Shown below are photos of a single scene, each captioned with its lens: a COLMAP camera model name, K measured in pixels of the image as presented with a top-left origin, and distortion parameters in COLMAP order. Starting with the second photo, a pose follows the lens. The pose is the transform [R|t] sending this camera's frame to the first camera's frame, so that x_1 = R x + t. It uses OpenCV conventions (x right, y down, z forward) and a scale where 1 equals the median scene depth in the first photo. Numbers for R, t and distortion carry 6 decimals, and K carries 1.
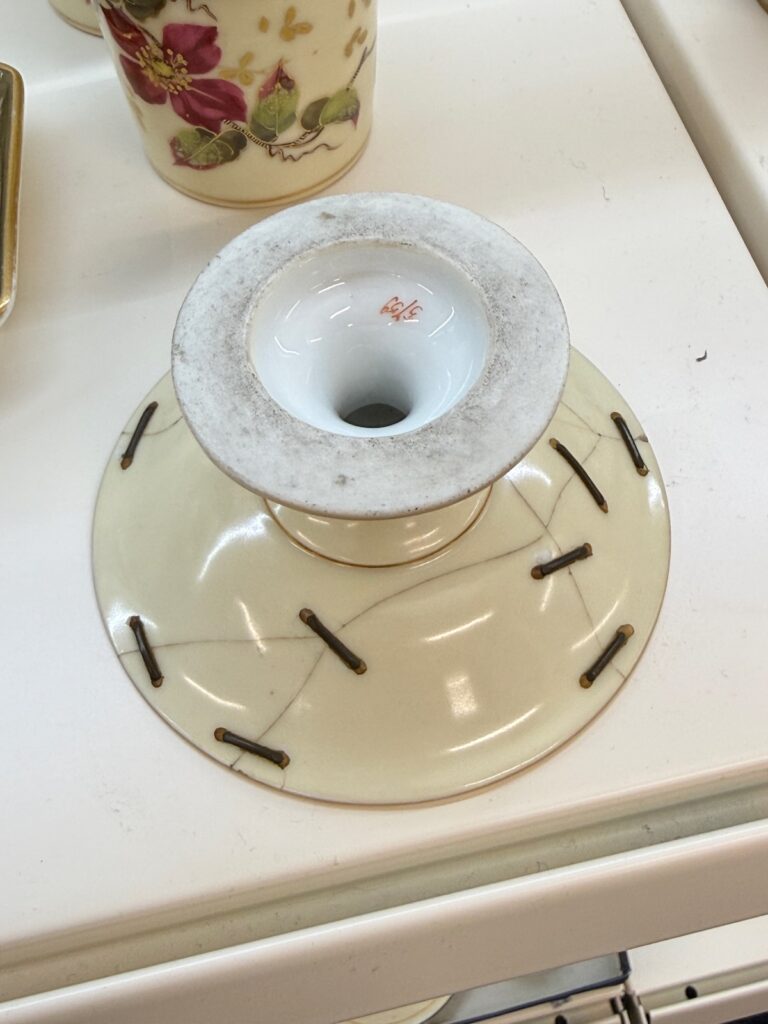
lens RADIAL K [[1198.7, 0, 384.0], [0, 1198.7, 512.0], [0, 0, 1]] dist [0.001340, 0.007002]
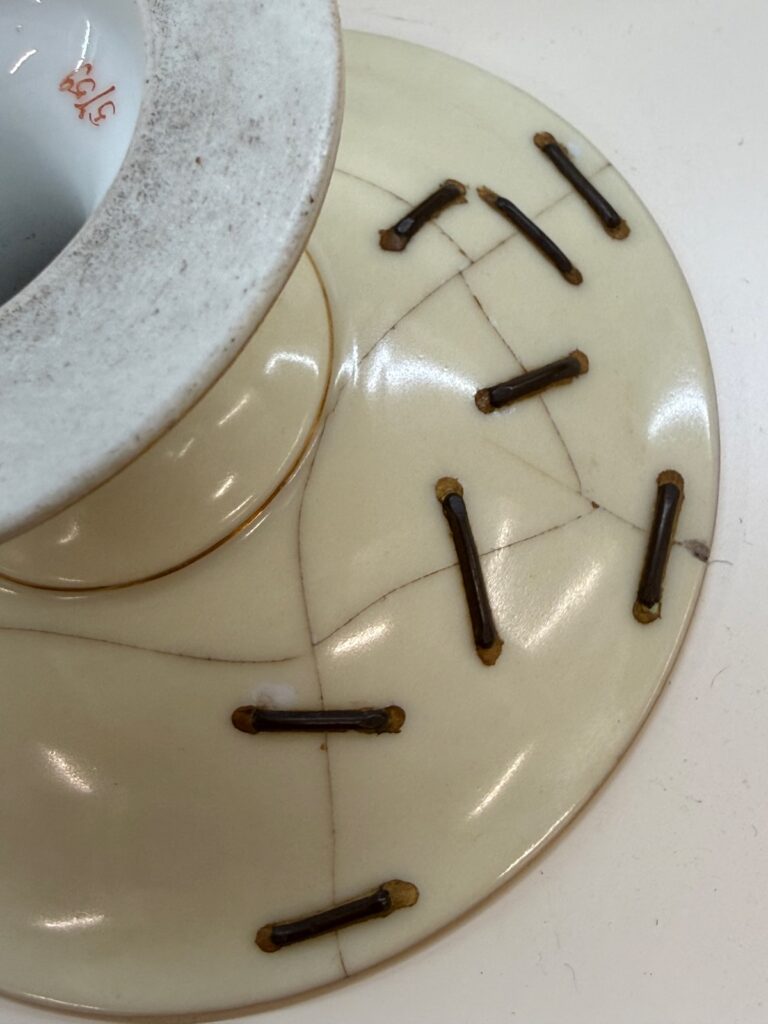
lens RADIAL K [[1198.7, 0, 384.0], [0, 1198.7, 512.0], [0, 0, 1]] dist [0.001340, 0.007002]
pose [[0.827285, 0.455639, -0.328620, 0.317248], [-0.367062, 0.881239, 0.297797, -0.204781], [0.425281, -0.125739, 0.896284, 0.631193]]
